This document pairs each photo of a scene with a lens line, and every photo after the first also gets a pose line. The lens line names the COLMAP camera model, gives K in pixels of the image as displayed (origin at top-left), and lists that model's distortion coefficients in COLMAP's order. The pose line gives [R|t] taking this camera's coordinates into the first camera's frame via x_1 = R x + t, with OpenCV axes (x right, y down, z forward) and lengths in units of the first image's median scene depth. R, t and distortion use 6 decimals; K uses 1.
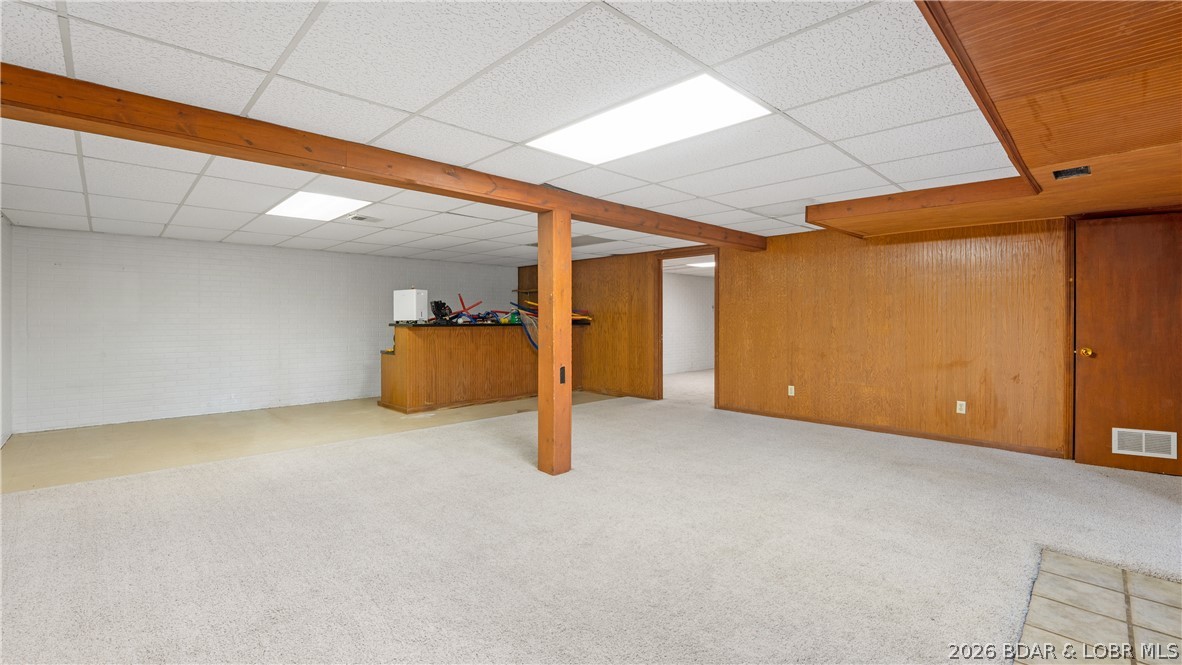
lens RADIAL K [[504.7, 0, 585.8], [0, 504.7, 323.9], [0, 0, 1]] dist [-0.034980, 0.000116]
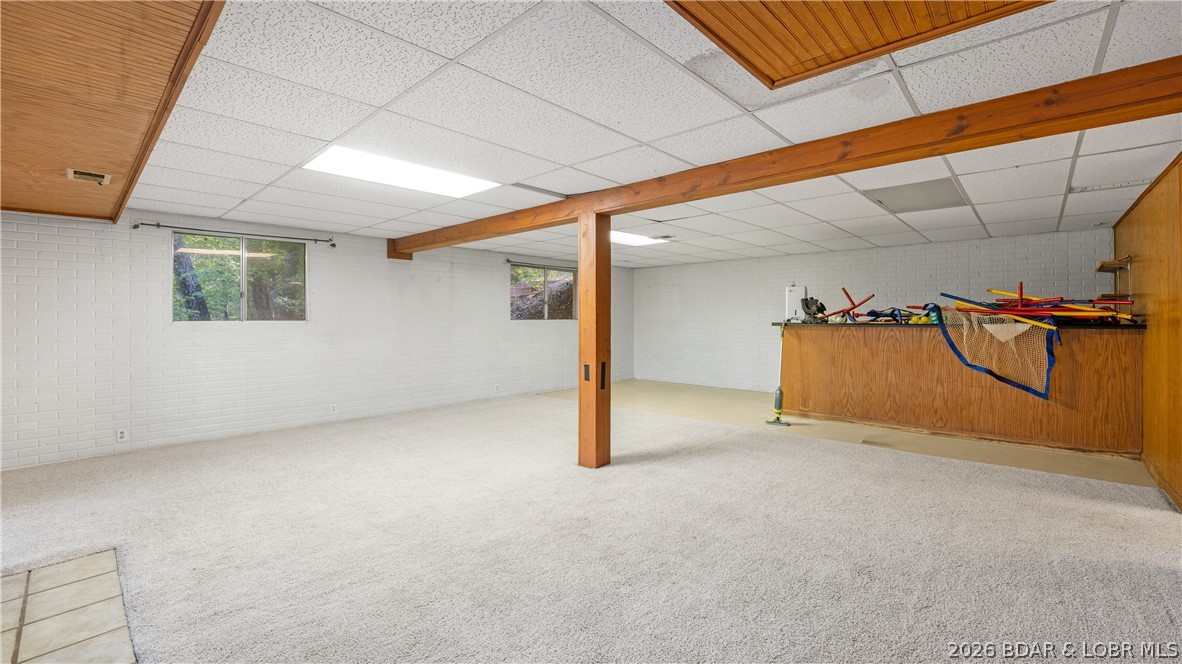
lens RADIAL K [[501.3, 0, 588.5], [0, 501.3, 323.8], [0, 0, 1]] dist [-0.021413, -0.000261]
pose [[0.062209, 0.010411, -0.998009, 0.650981], [-0.005418, 0.999934, 0.010093, -0.006154], [0.998048, 0.004780, 0.062261, 0.623702]]
